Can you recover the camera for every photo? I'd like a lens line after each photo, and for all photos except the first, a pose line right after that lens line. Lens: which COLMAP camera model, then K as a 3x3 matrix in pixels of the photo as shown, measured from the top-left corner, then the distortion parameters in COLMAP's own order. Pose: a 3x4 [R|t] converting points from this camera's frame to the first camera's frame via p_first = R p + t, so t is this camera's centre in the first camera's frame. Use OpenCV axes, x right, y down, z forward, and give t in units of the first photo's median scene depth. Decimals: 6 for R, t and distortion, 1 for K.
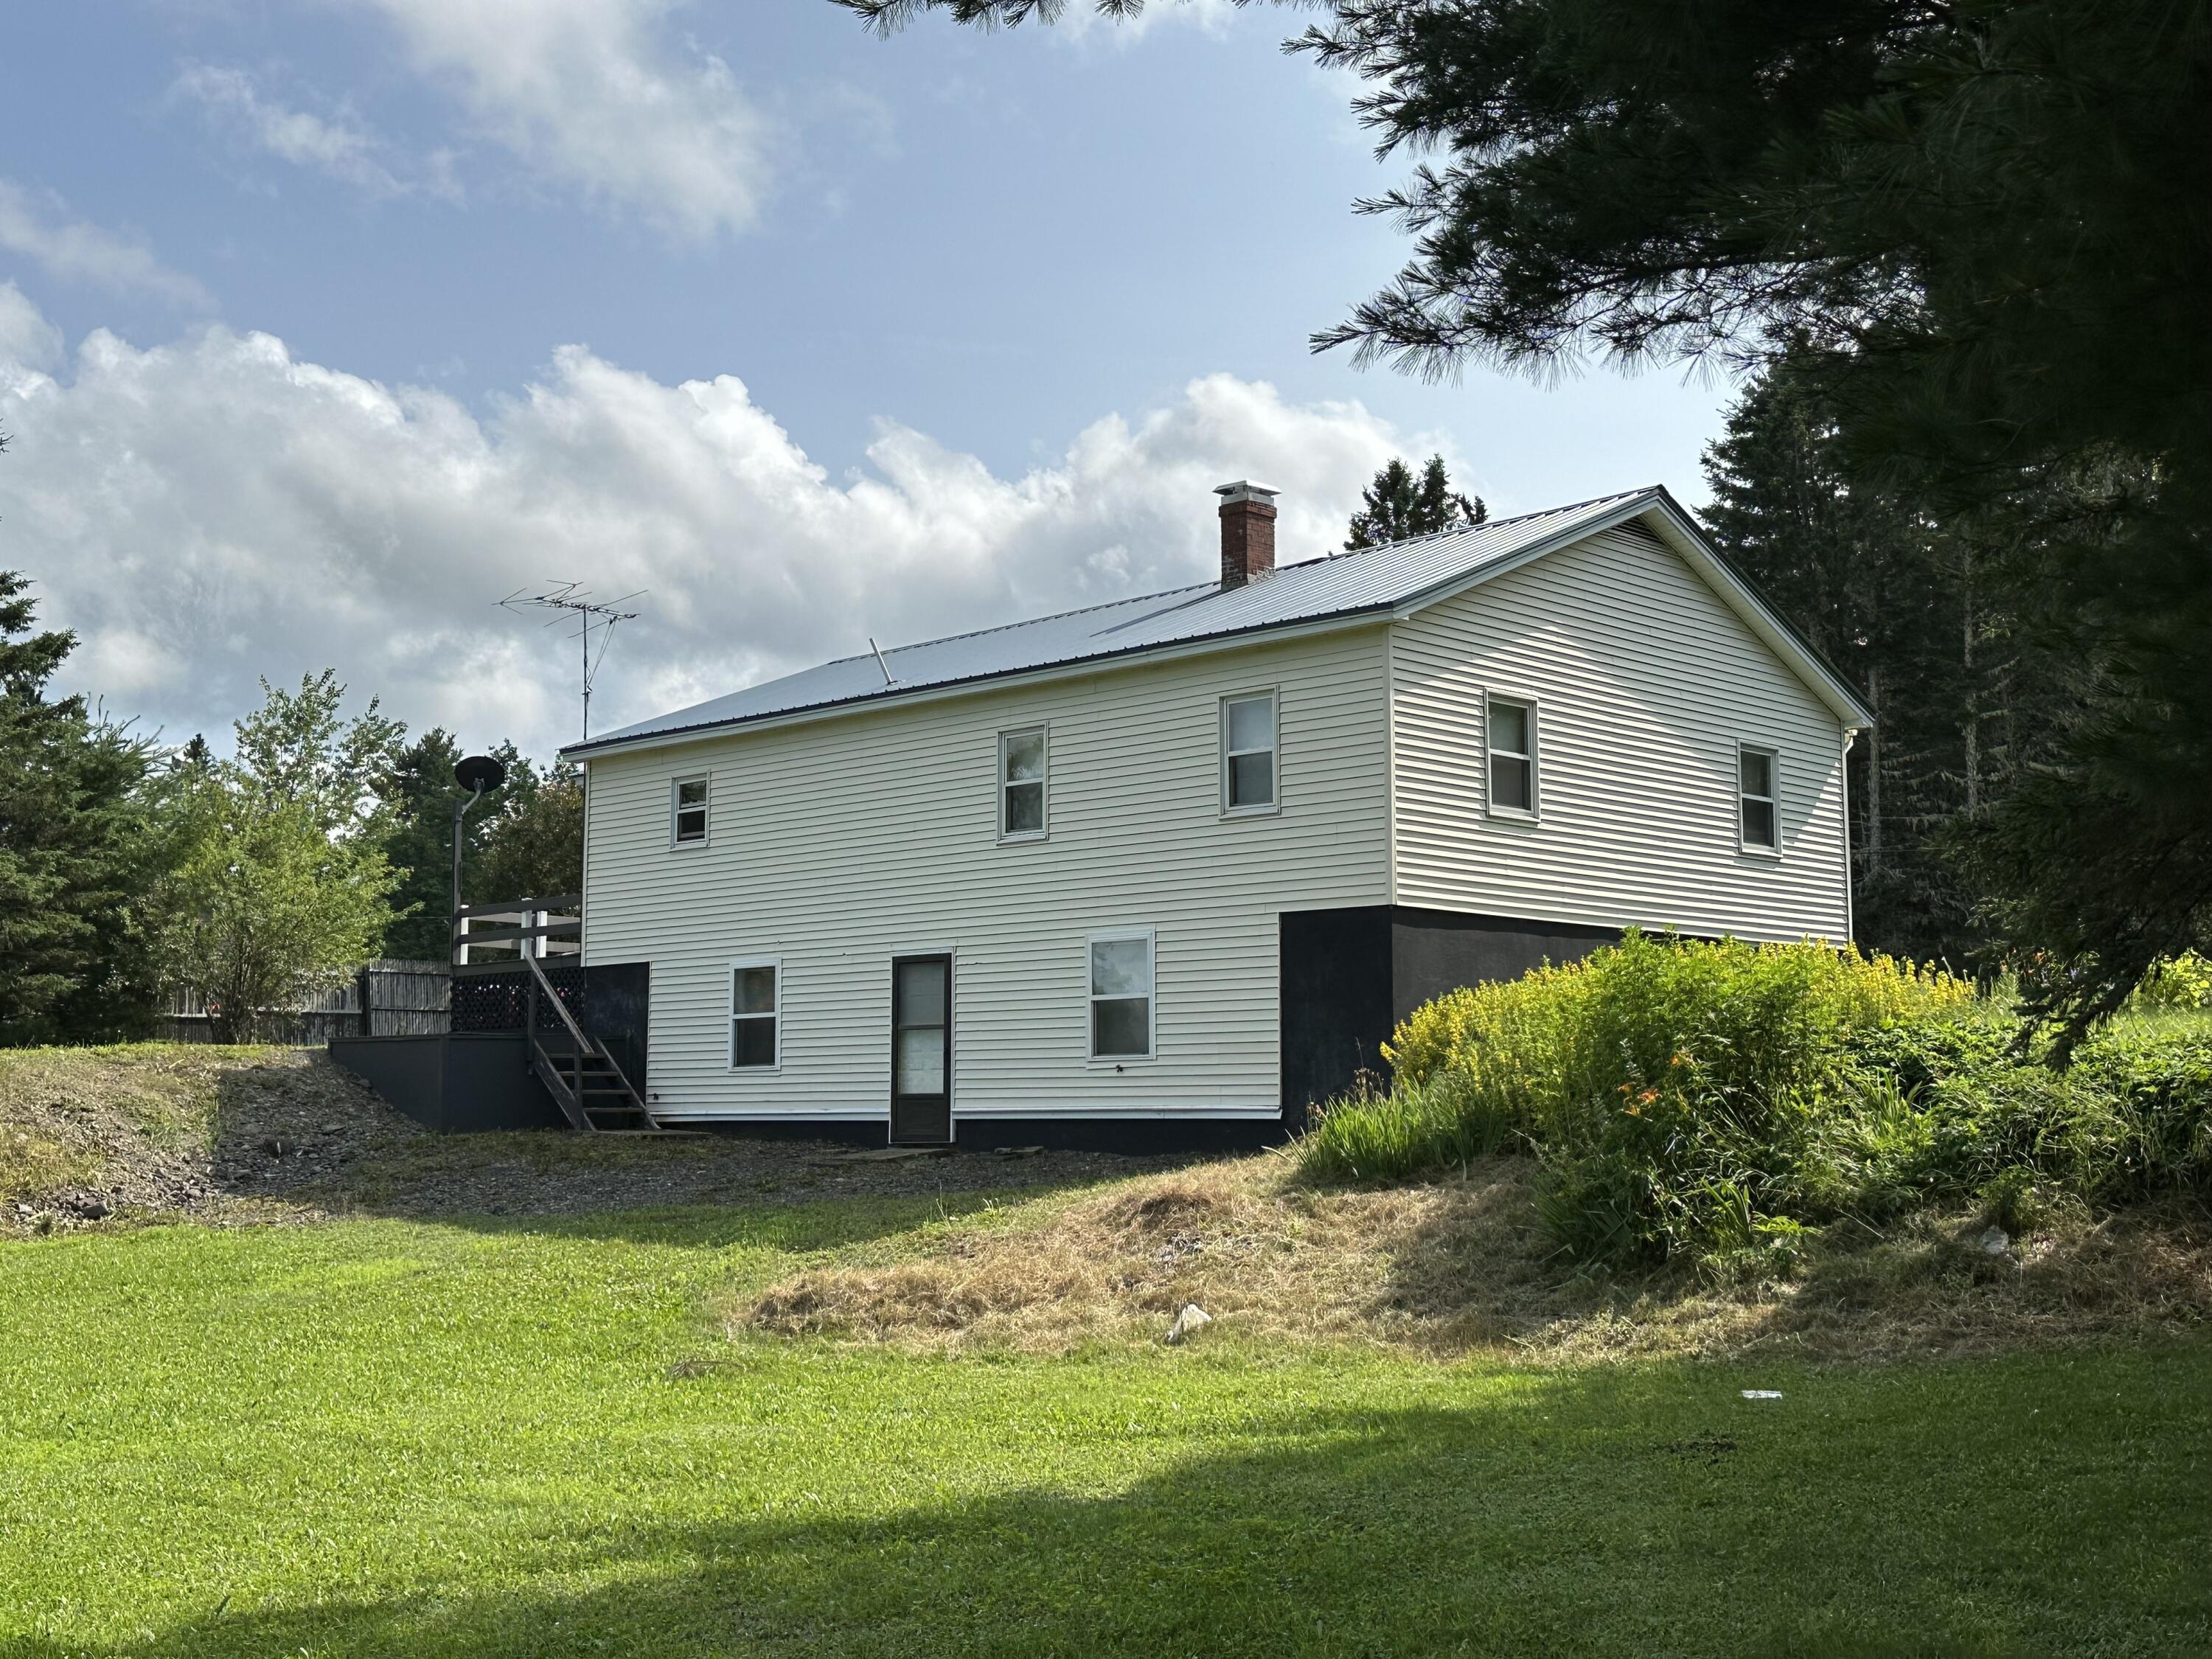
lens RADIAL K [[2520.8, 0, 1105.4], [0, 2520.8, 832.9], [0, 0, 1]] dist [0.005964, 0.000000]
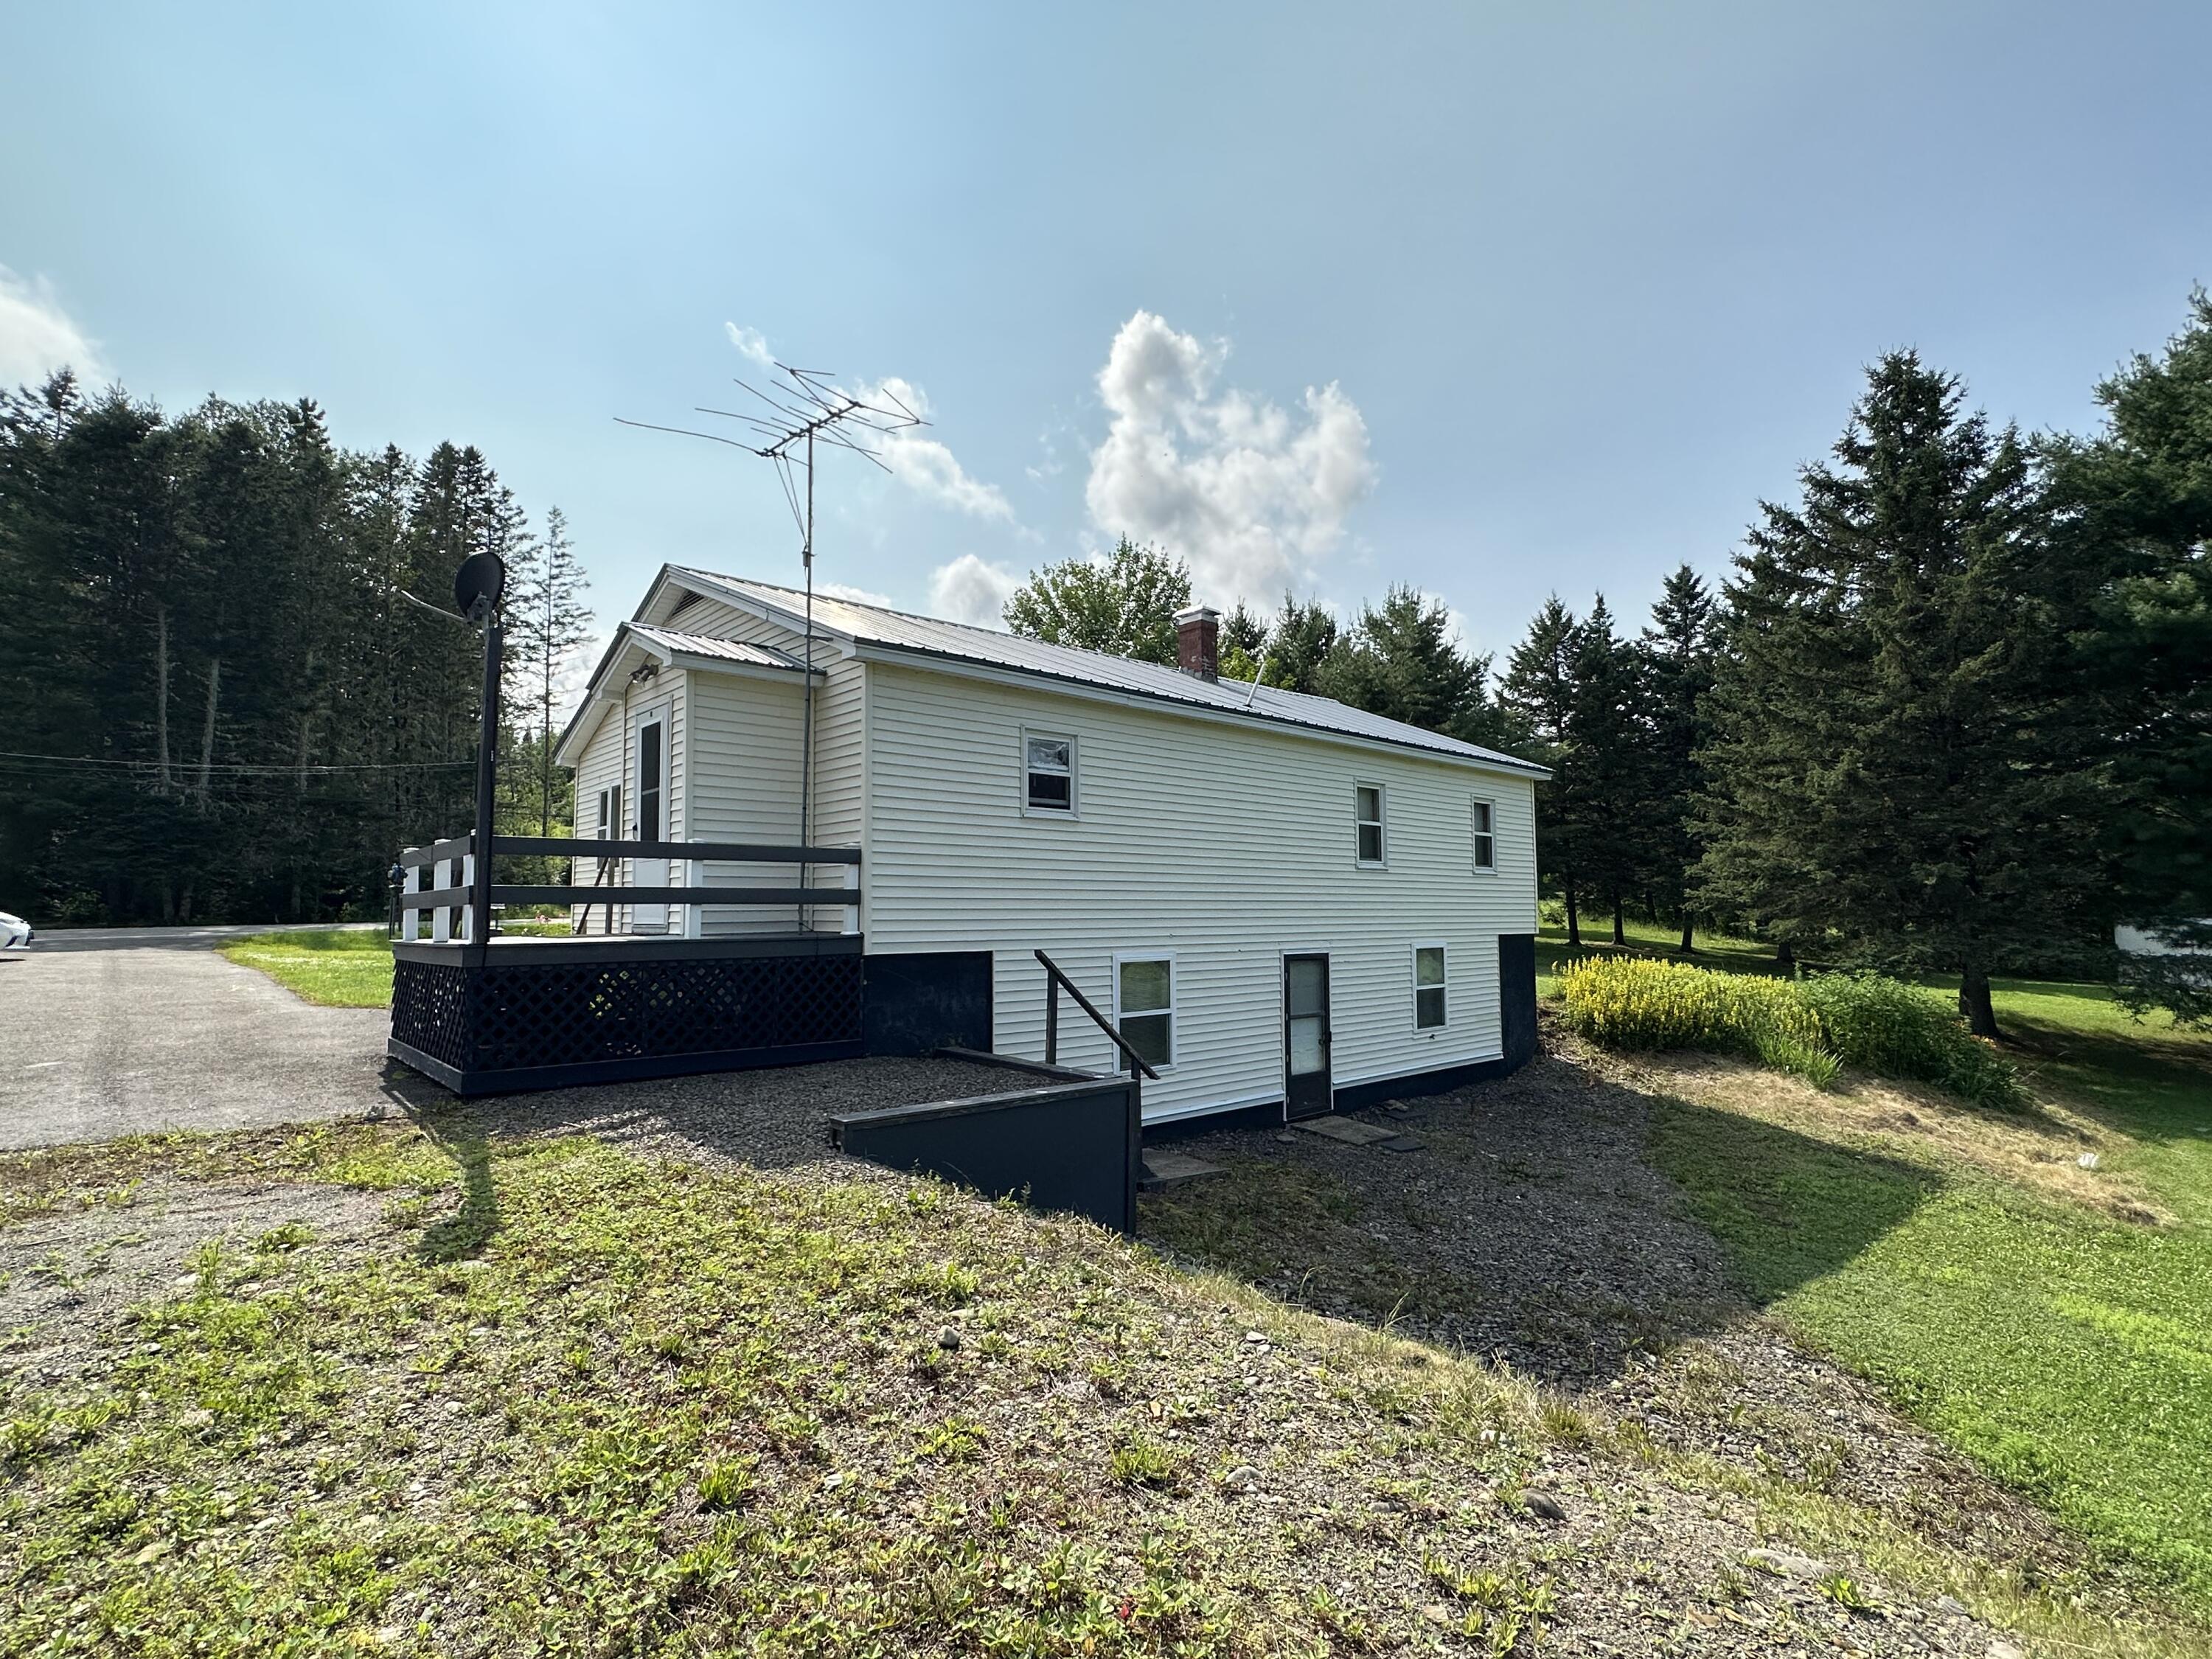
lens RADIAL K [[1093.0, 0, 1105.8], [0, 1093.0, 814.5], [0, 0, 1]] dist [-0.000065, -0.000037]
pose [[0.048778, 0.097602, 0.994029, -0.586316], [-0.106681, 0.990030, -0.091974, 0.040889], [-0.993096, -0.101558, 0.058704, 1.062698]]
